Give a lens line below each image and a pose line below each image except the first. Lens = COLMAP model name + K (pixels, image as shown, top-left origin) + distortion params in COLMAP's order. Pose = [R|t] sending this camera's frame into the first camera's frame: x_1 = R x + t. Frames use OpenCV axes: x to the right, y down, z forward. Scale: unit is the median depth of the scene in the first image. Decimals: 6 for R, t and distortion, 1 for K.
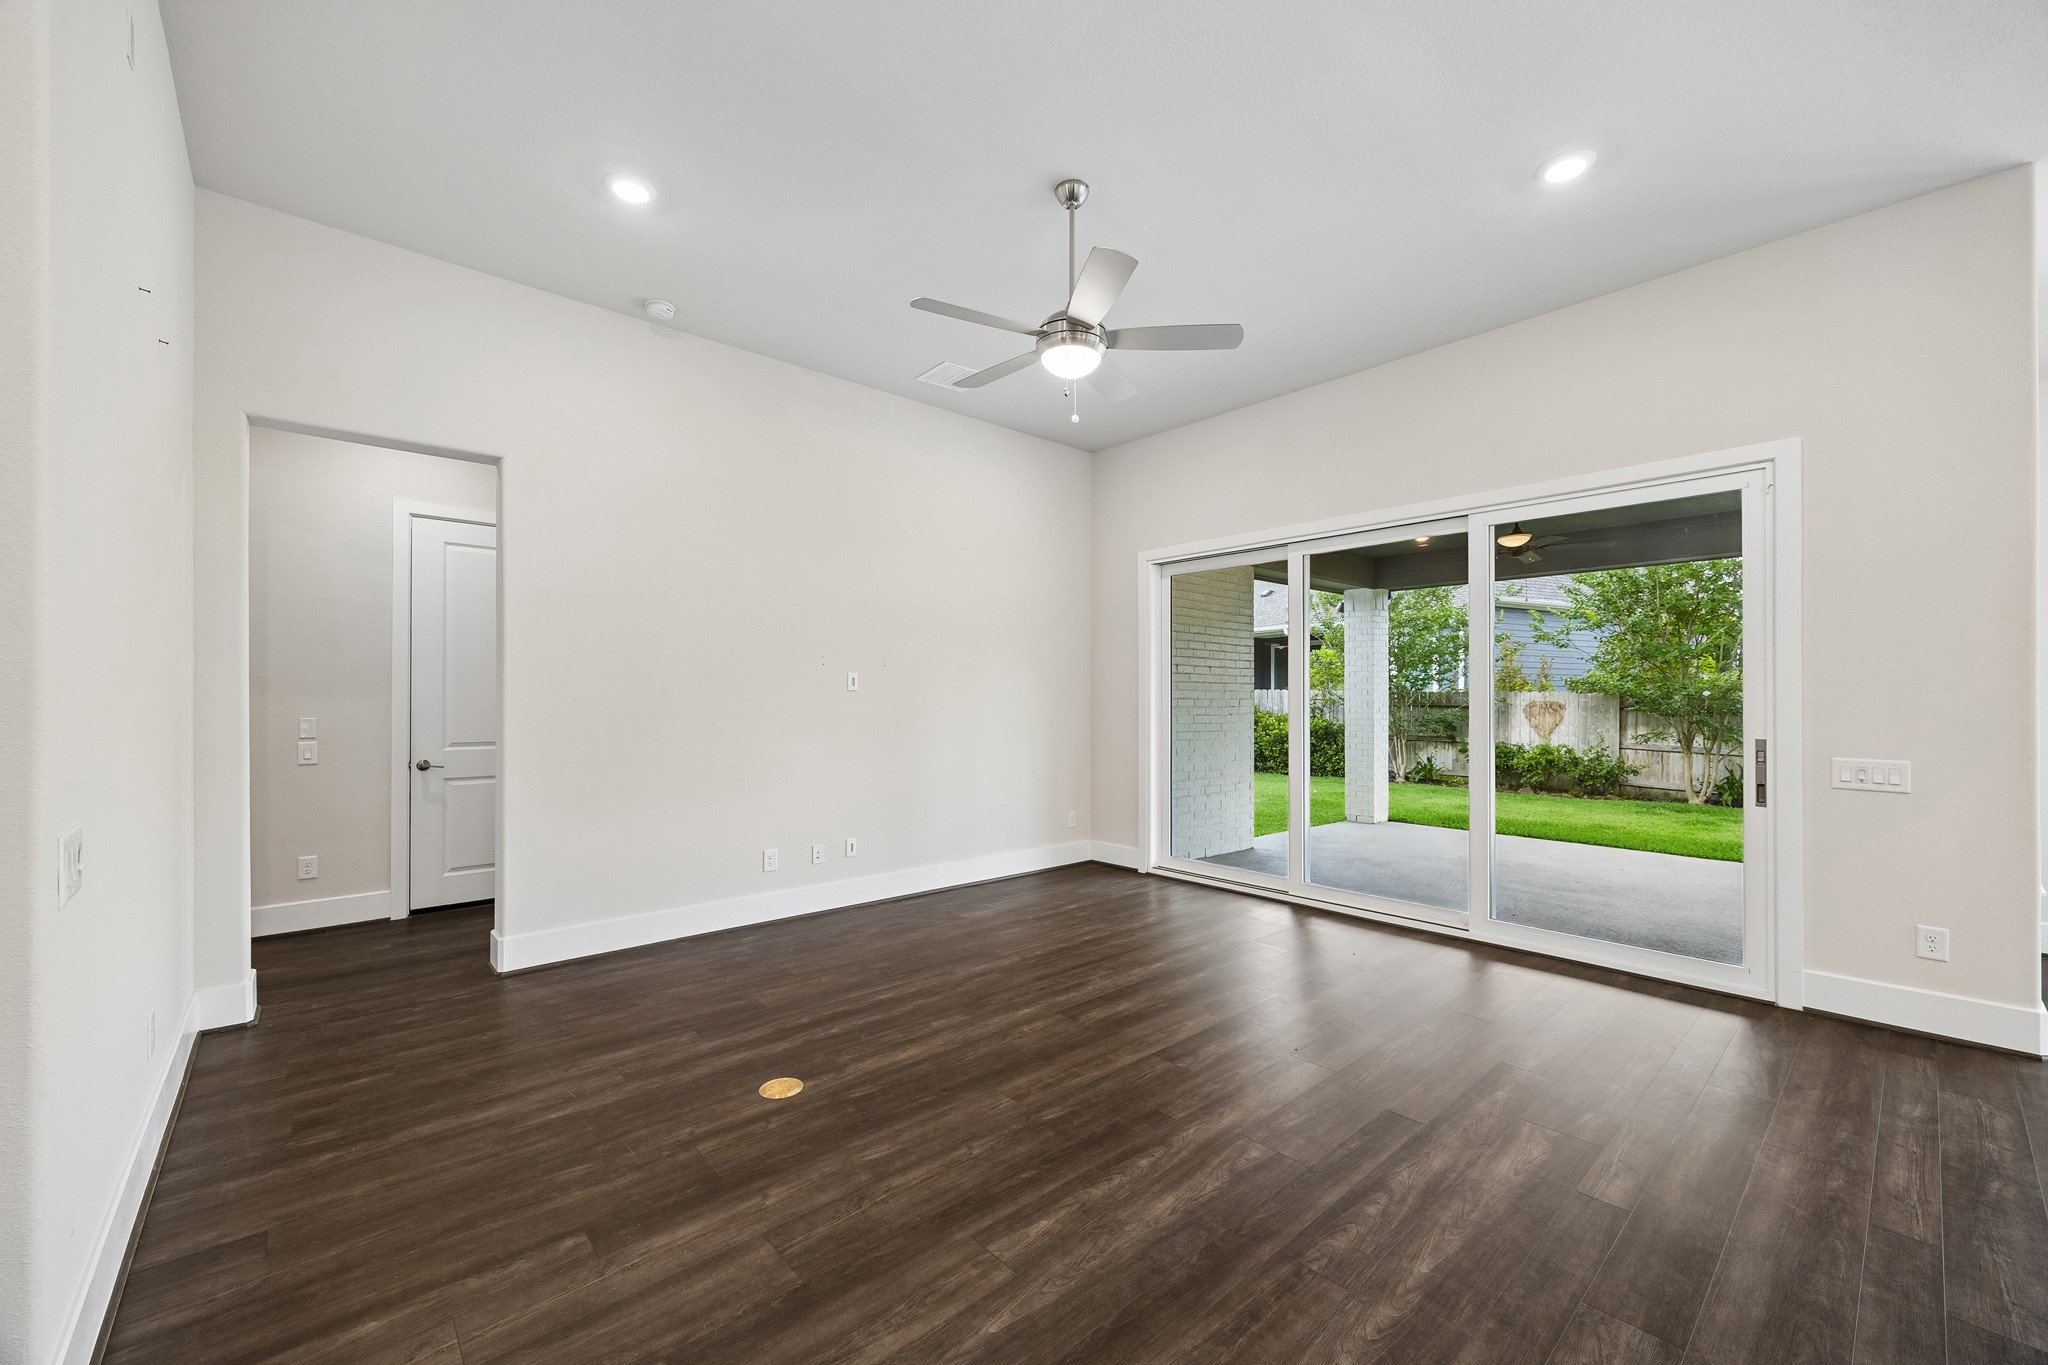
lens RADIAL K [[790.7, 0, 1017.6], [0, 790.7, 708.0], [0, 0, 1]] dist [0.000603, -0.000300]
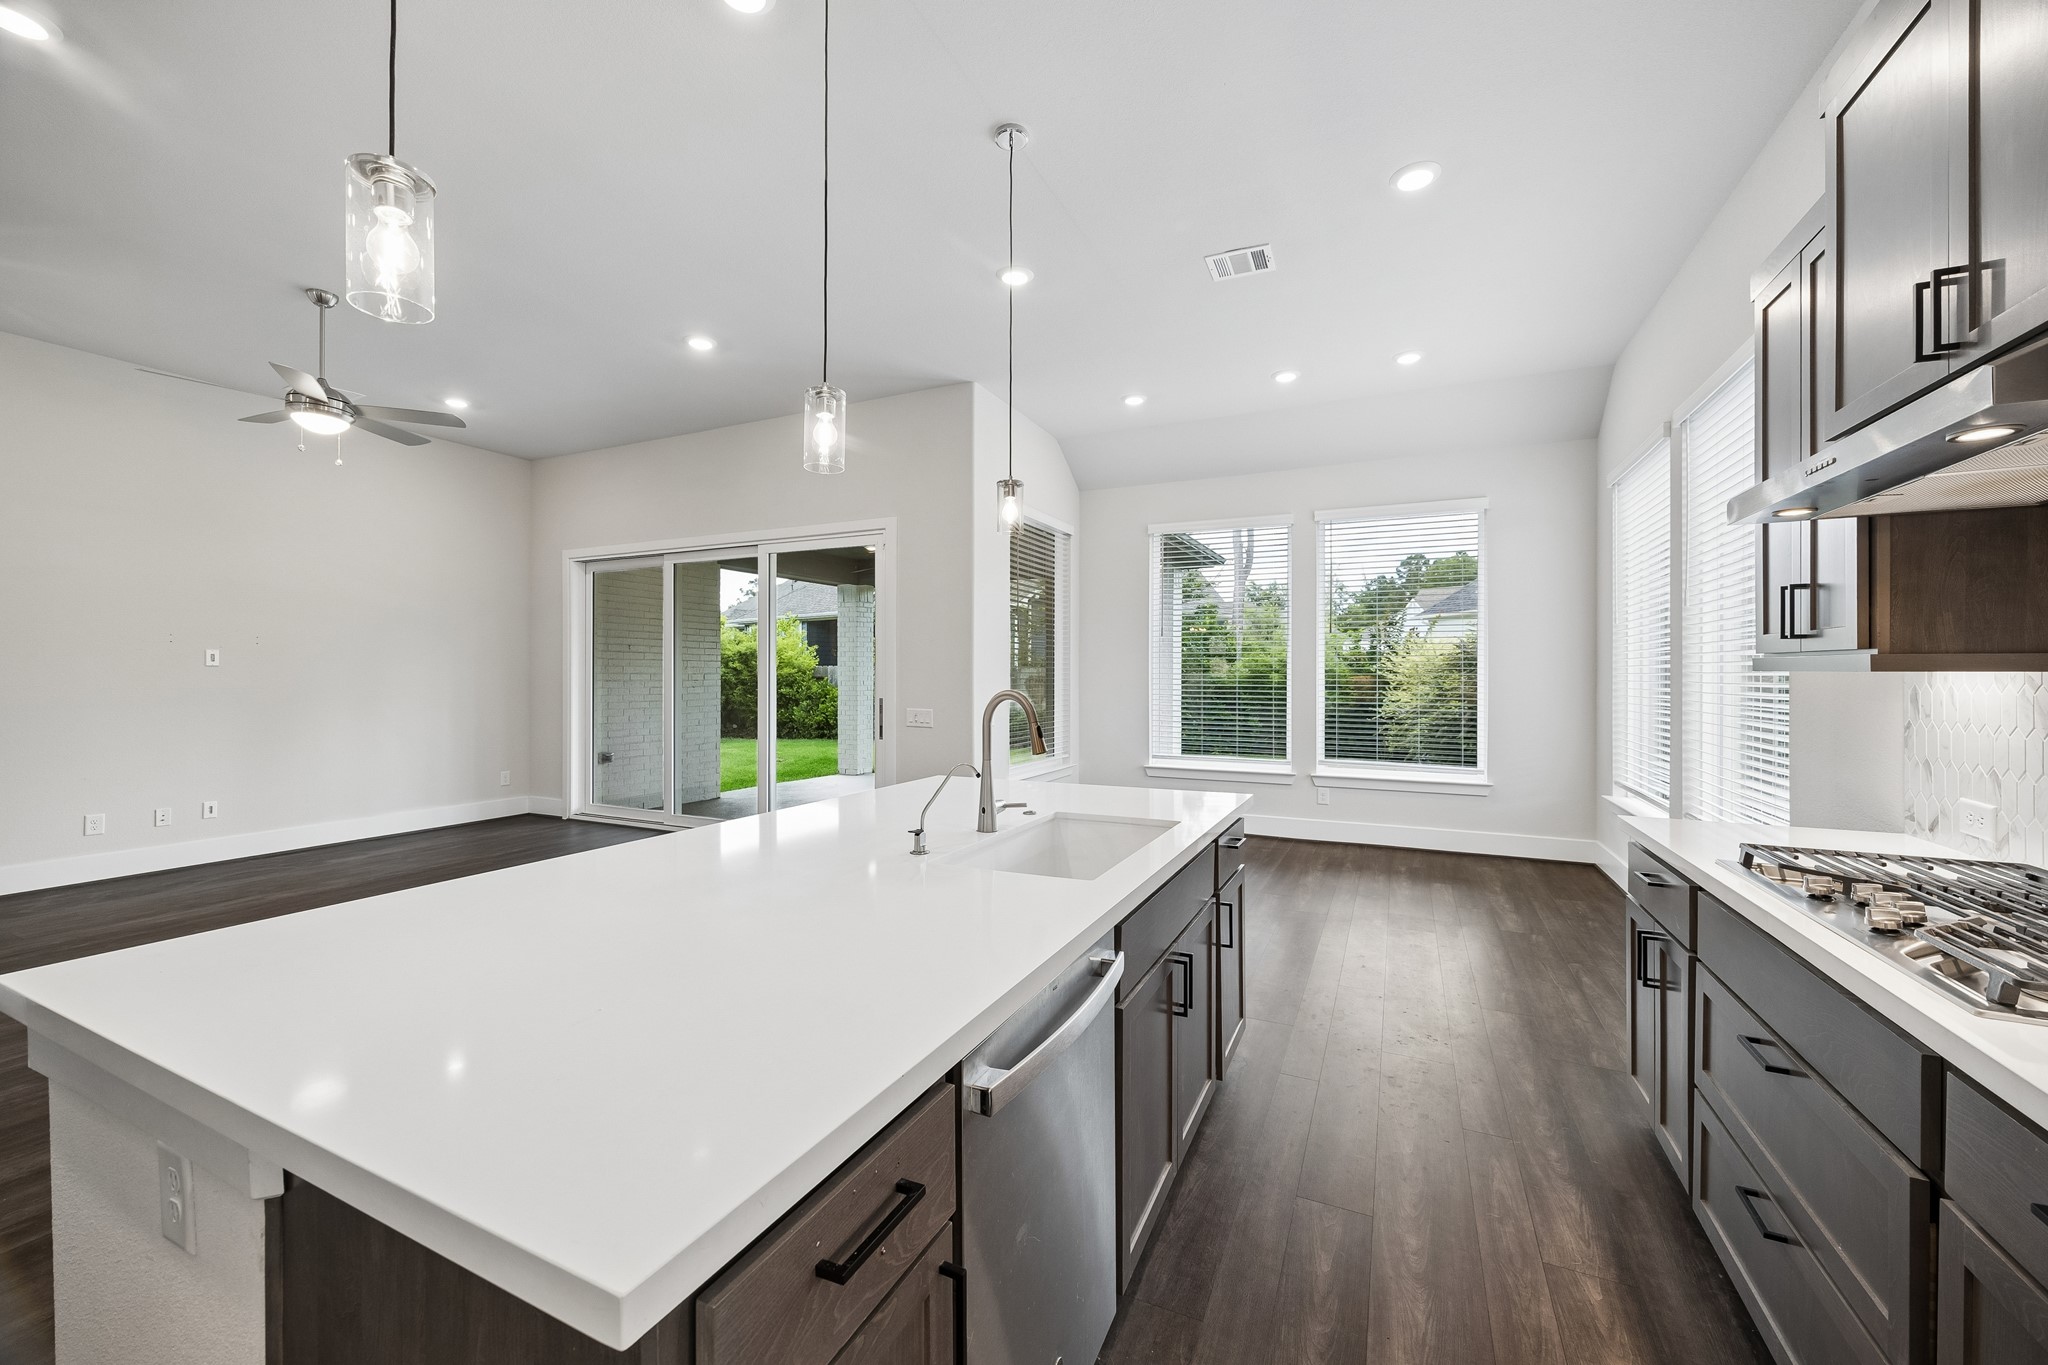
lens RADIAL K [[790.7, 0, 1035.5], [0, 790.7, 672.5], [0, 0, 1]] dist [0.000603, -0.000300]
pose [[0.916950, 0.003162, 0.398990, 0.446789], [0.001953, 0.999921, -0.012412, 0.005162], [-0.398998, 0.012161, 0.916871, -0.491029]]
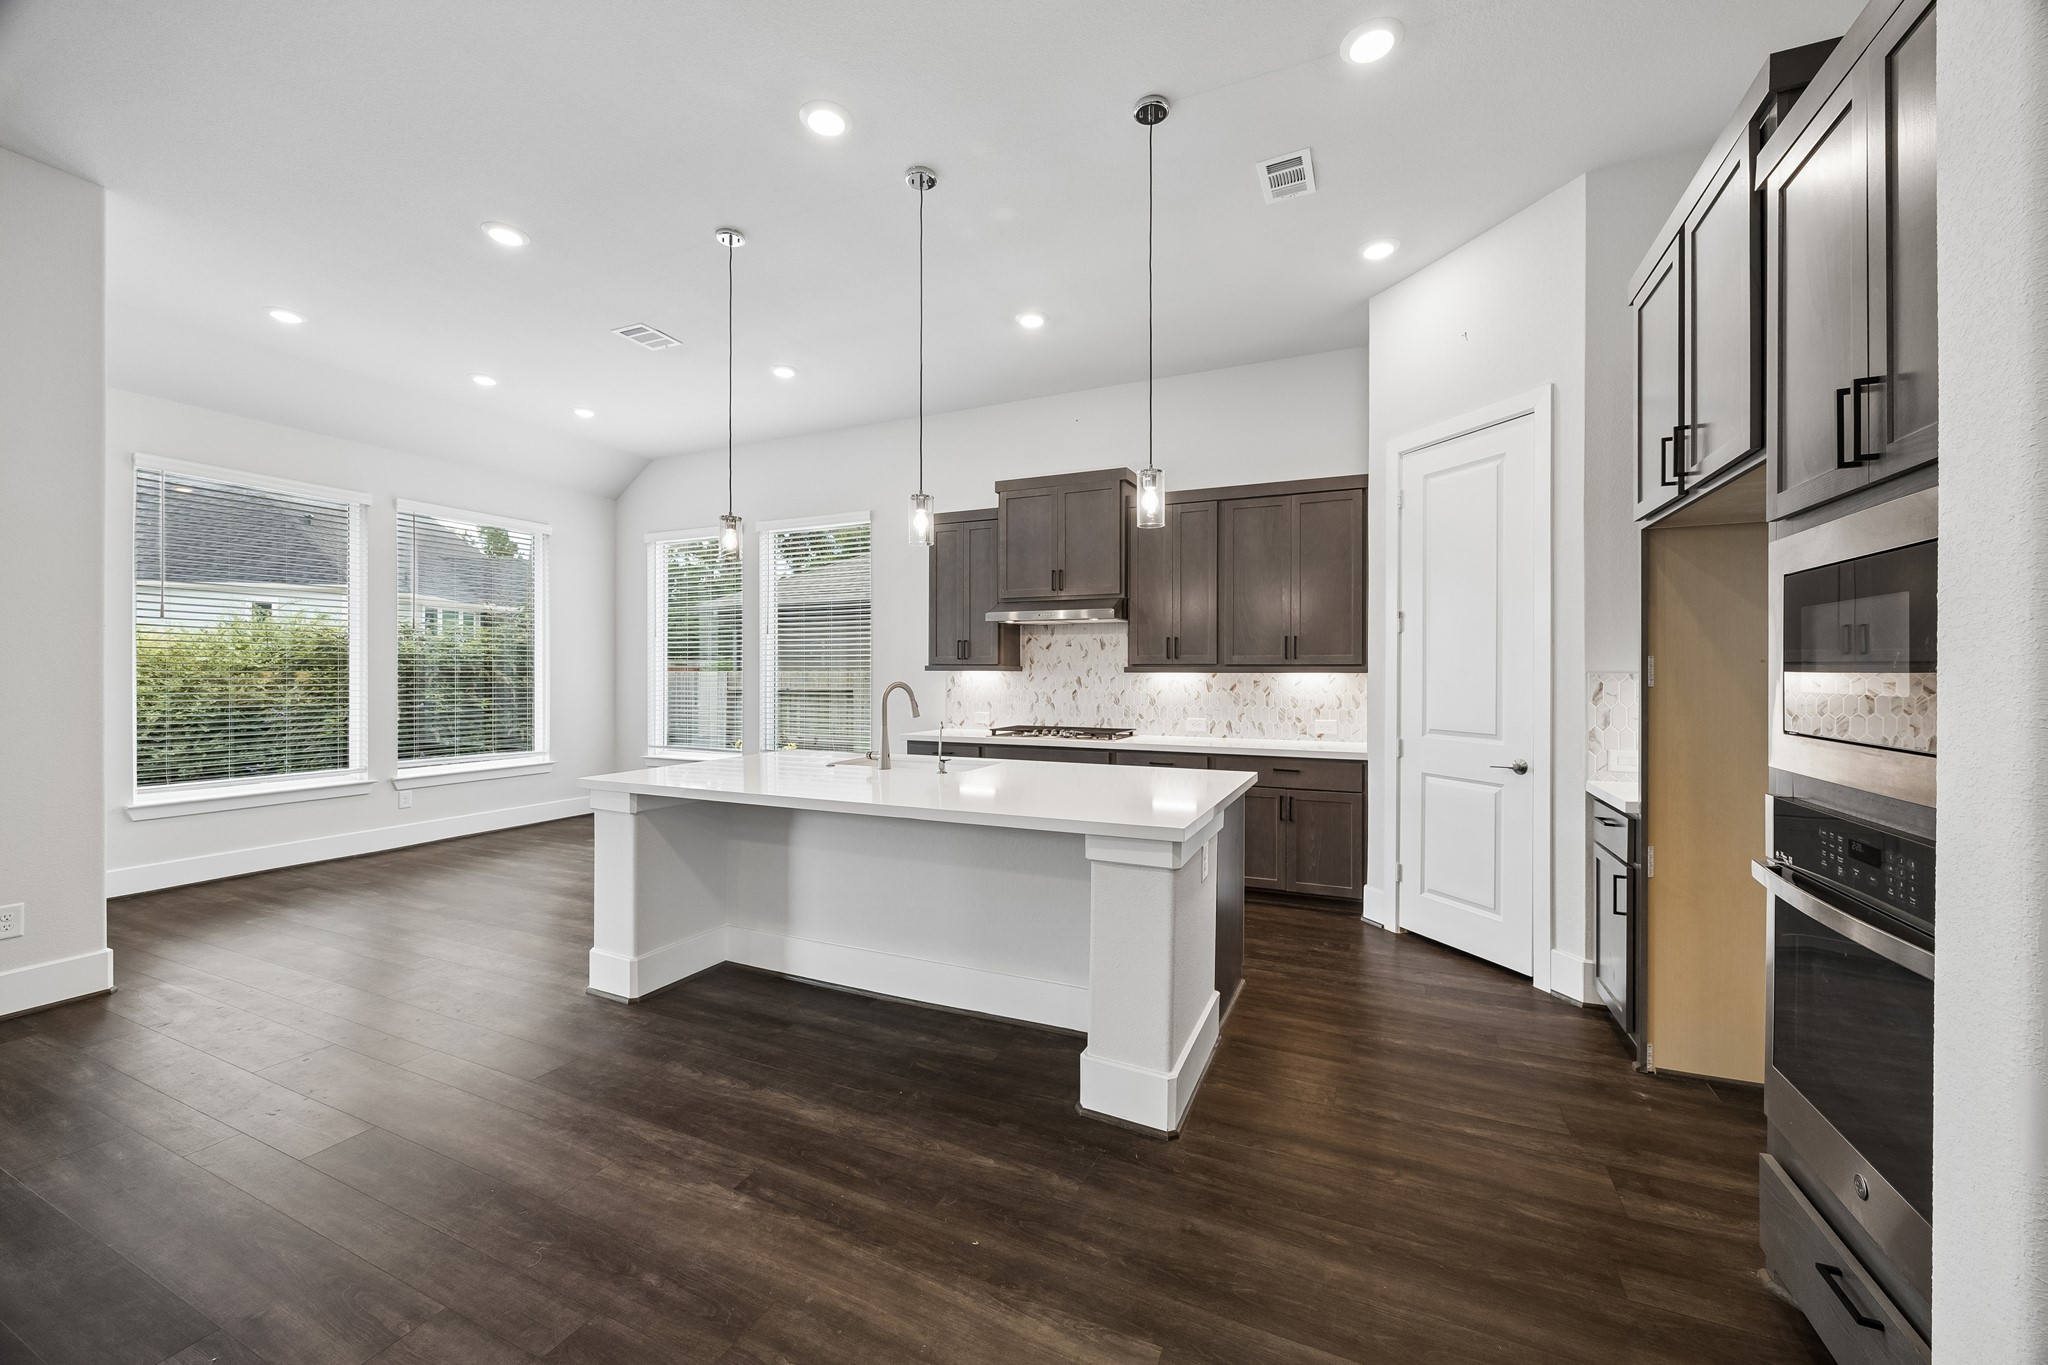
lens RADIAL K [[790.7, 0, 1027.6], [0, 790.7, 668.7], [0, 0, 1]] dist [0.000603, -0.000300]
pose [[-0.408476, 0.004022, 0.912760, -0.176254], [0.009538, 0.999955, -0.000138, -0.002814], [-0.912719, 0.008650, -0.408495, 0.169805]]
